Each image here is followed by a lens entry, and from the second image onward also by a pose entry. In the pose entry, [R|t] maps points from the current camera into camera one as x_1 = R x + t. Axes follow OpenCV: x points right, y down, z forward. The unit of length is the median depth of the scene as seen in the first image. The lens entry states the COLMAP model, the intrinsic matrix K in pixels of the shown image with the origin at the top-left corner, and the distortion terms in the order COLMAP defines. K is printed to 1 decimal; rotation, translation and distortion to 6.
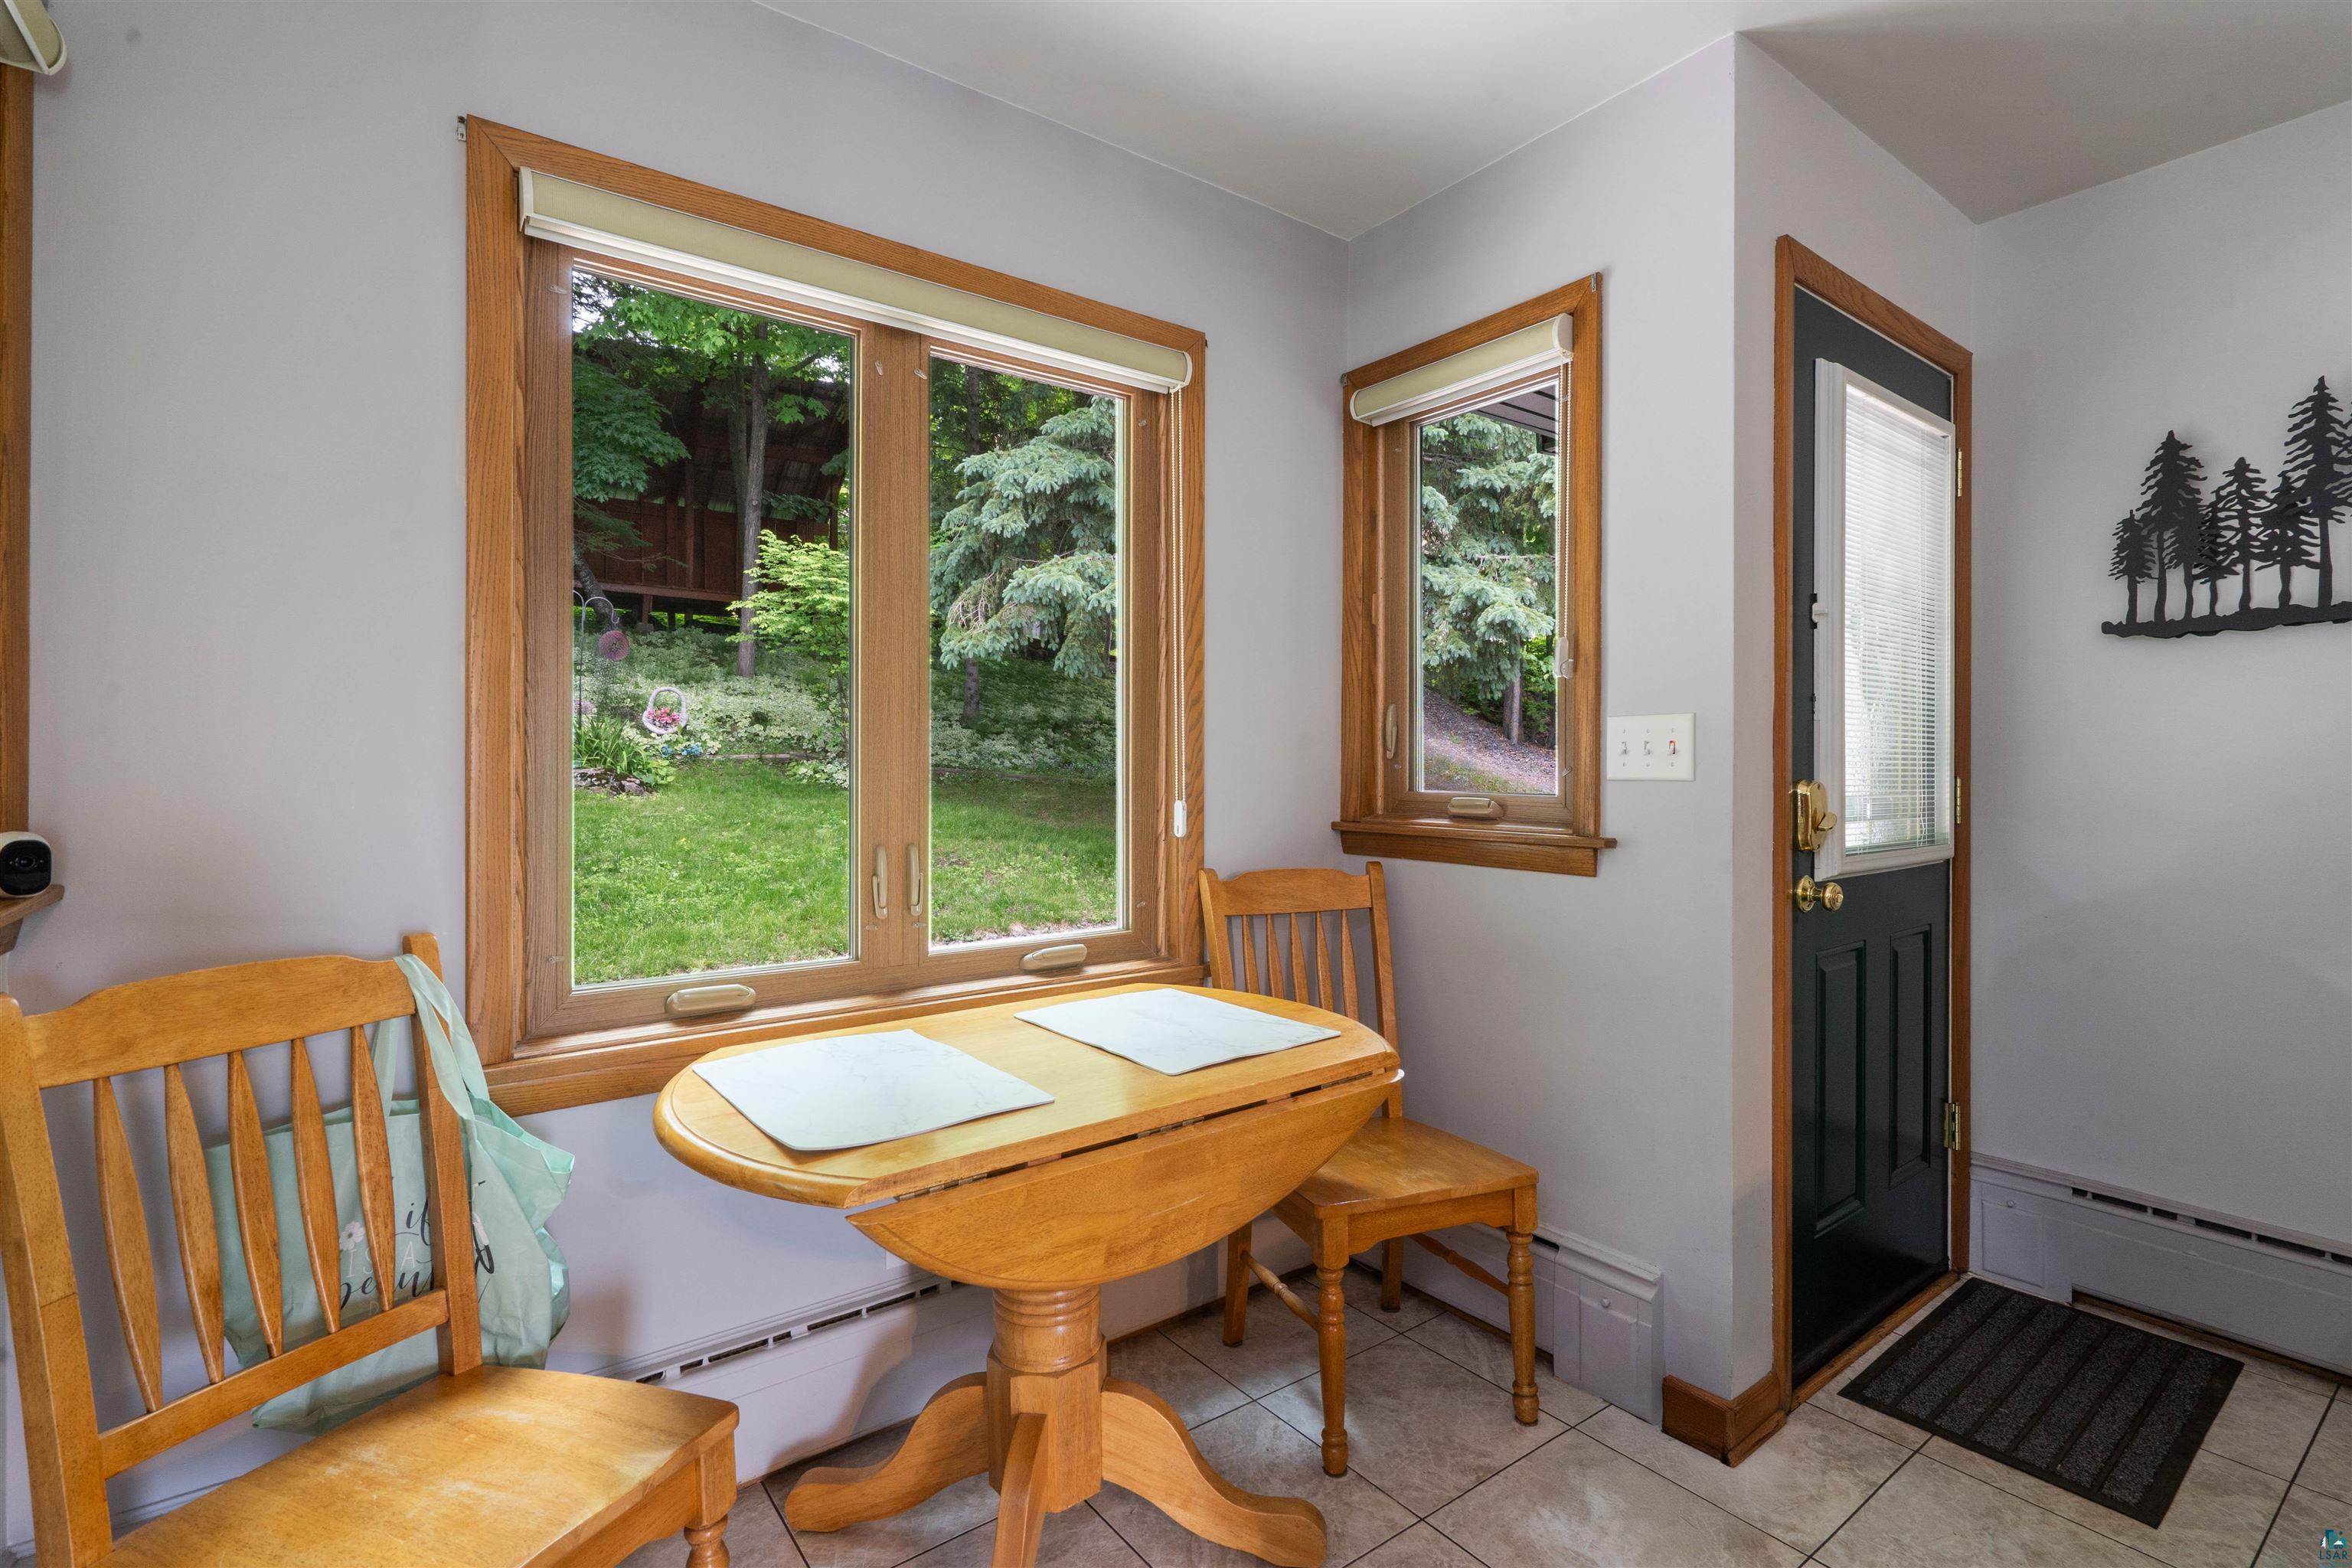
lens RADIAL K [[1089.6, 0, 1183.3], [0, 1089.6, 767.7], [0, 0, 1]] dist [0.002777, 0.000331]
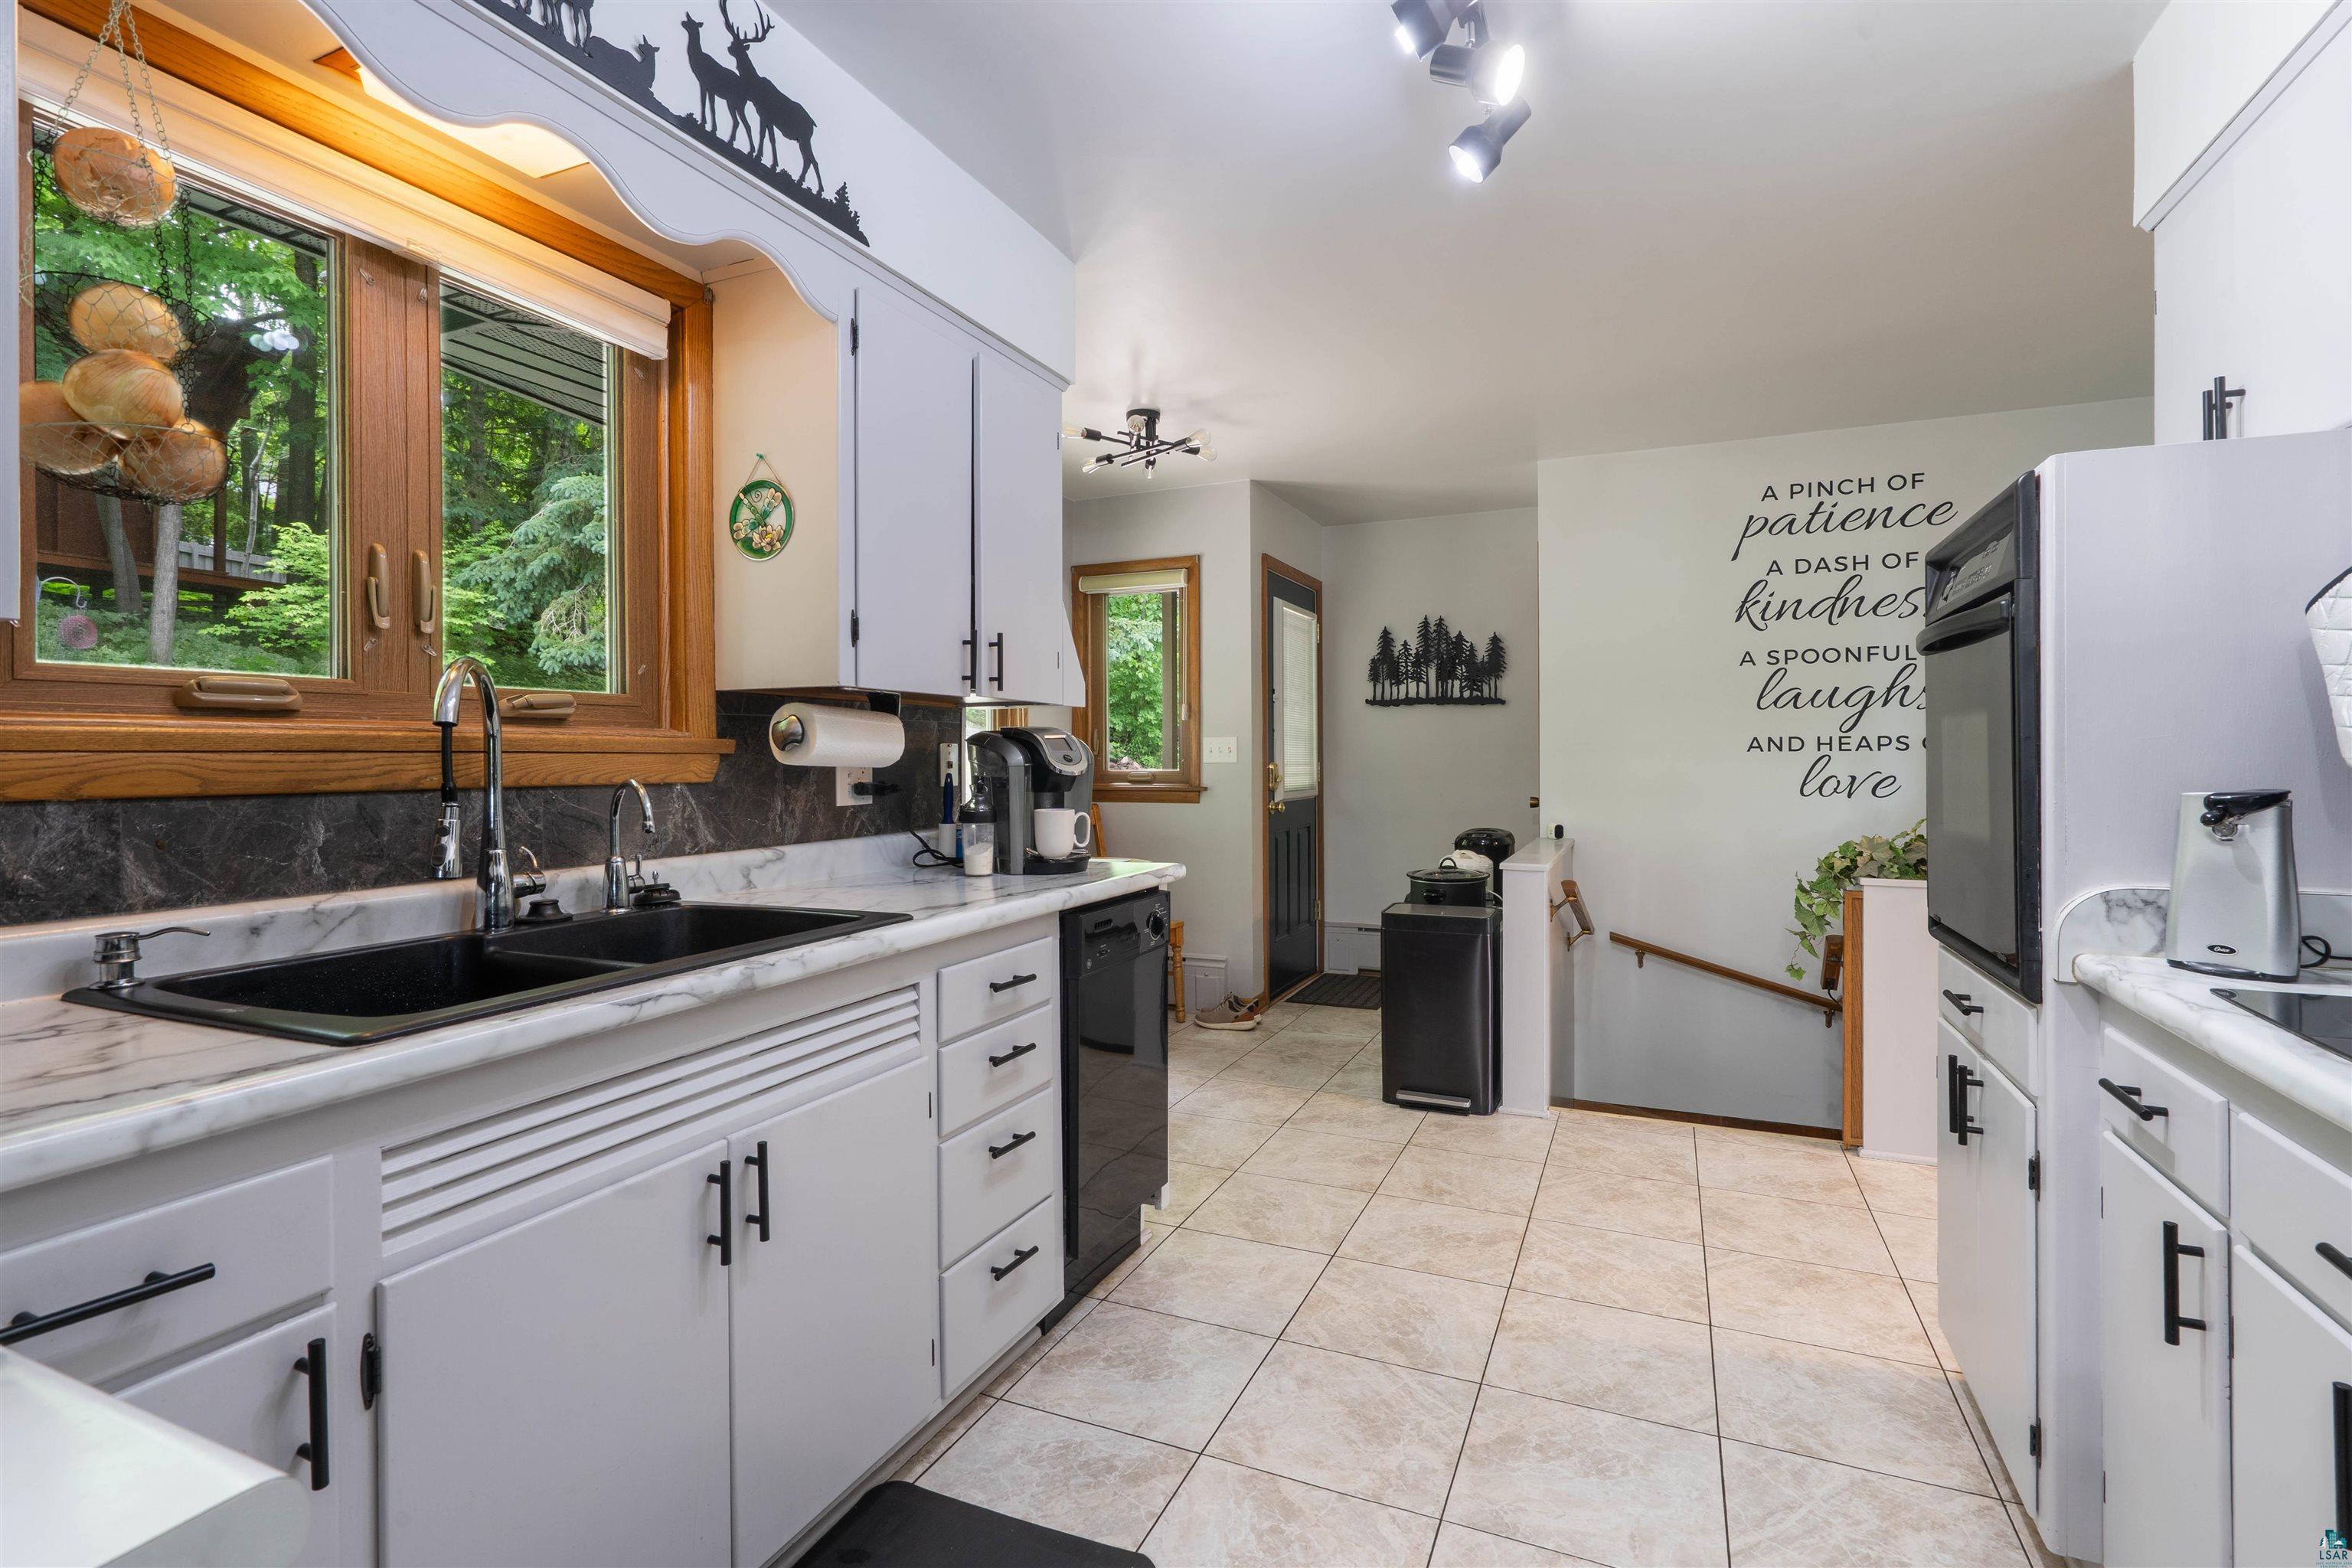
lens RADIAL K [[1097.5, 0, 1175.7], [0, 1097.5, 755.5], [0, 0, 1]] dist [0.000573, 0.000317]
pose [[0.877439, -0.004414, 0.479668, -0.797684], [0.008148, 0.999951, -0.005703, 0.007376], [-0.479619, 0.008912, 0.877432, -1.063984]]
